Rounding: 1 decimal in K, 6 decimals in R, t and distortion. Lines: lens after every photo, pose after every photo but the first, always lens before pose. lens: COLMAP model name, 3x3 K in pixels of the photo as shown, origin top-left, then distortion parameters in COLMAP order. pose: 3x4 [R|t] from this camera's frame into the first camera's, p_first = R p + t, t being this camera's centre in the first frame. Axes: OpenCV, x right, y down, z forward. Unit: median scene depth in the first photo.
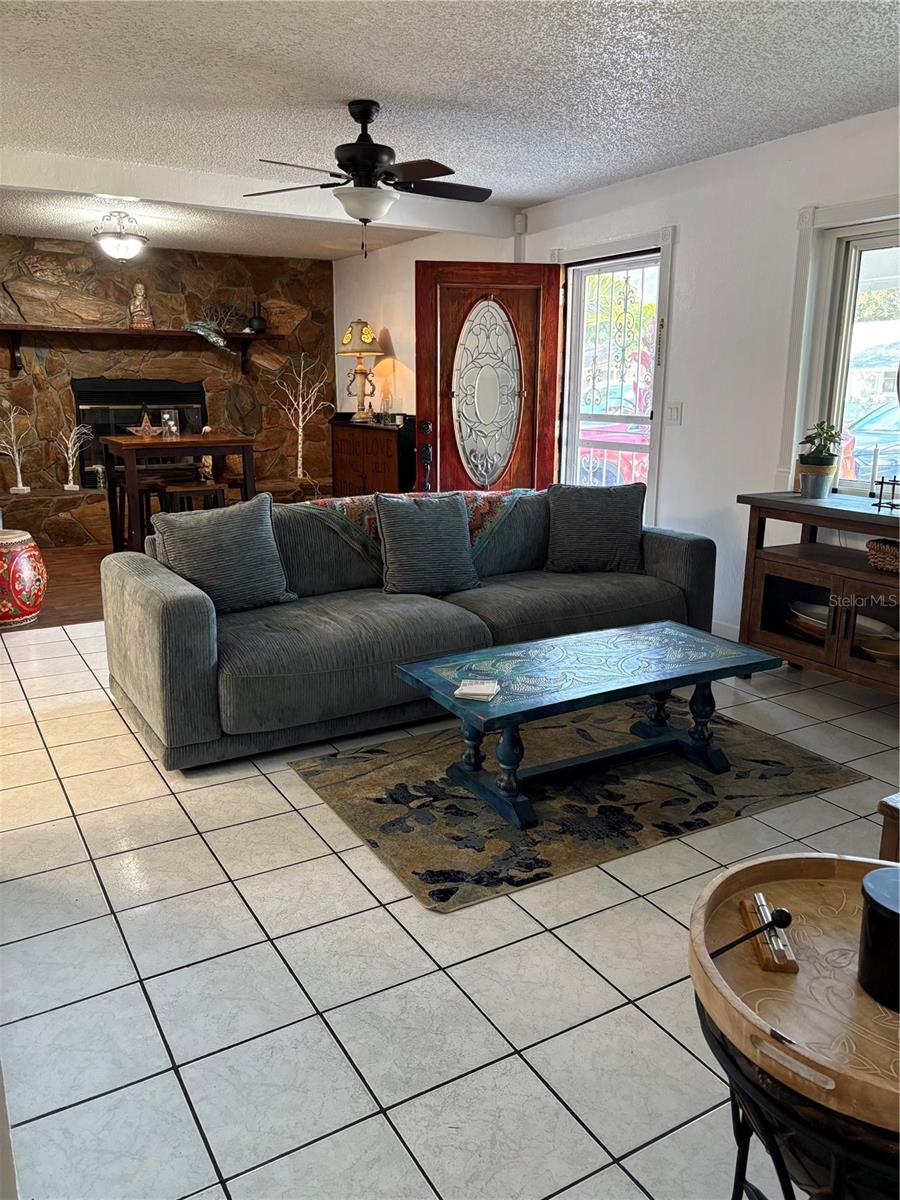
lens RADIAL K [[908.9, 0, 455.7], [0, 908.9, 601.9], [0, 0, 1]] dist [0.043127, -0.056192]
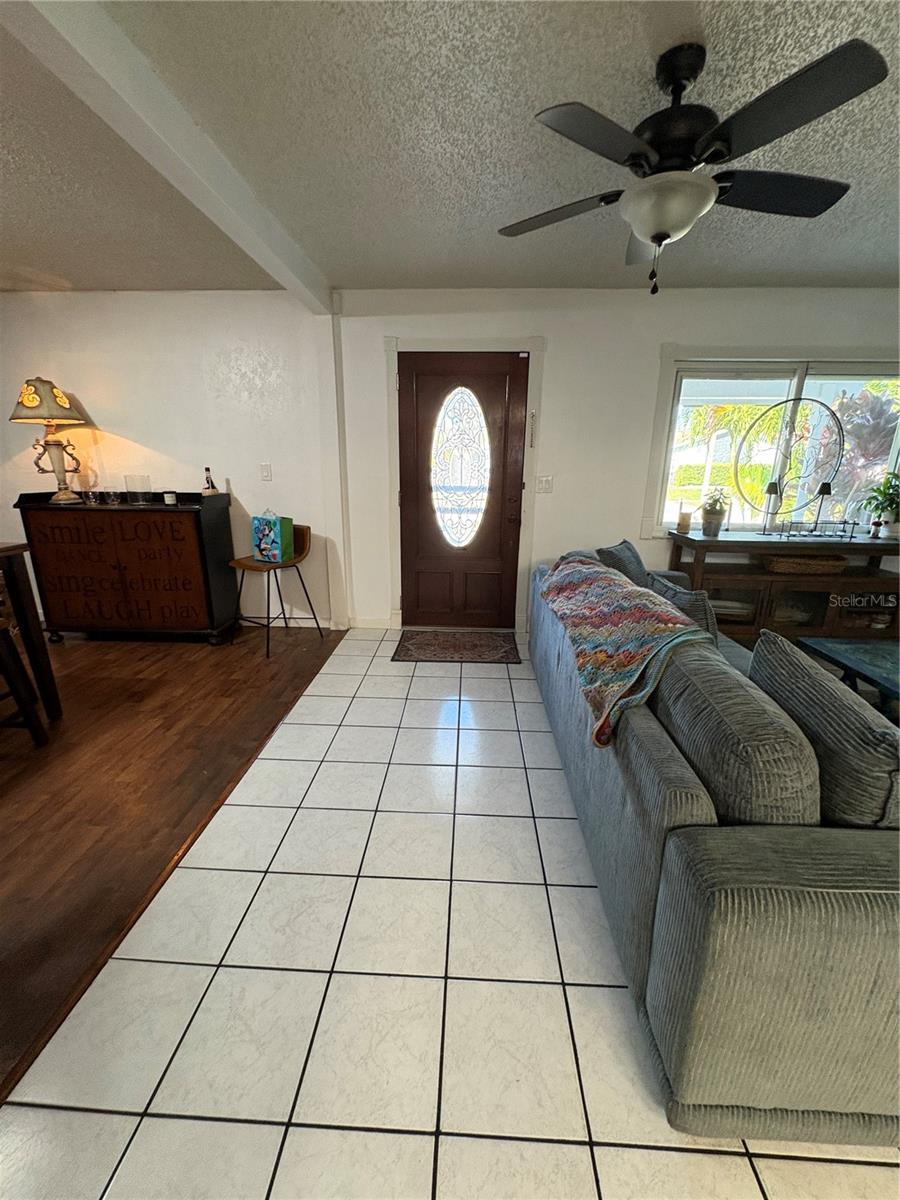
lens RADIAL K [[479.7, 0, 450.0], [0, 479.7, 600.0], [0, 0, 1]] dist [-0.000253, 0.000195]
pose [[0.552234, -0.232496, 0.800614, -0.285800], [0.187644, 0.970349, 0.152356, -0.112811], [-0.812297, 0.066094, 0.579487, 0.463993]]
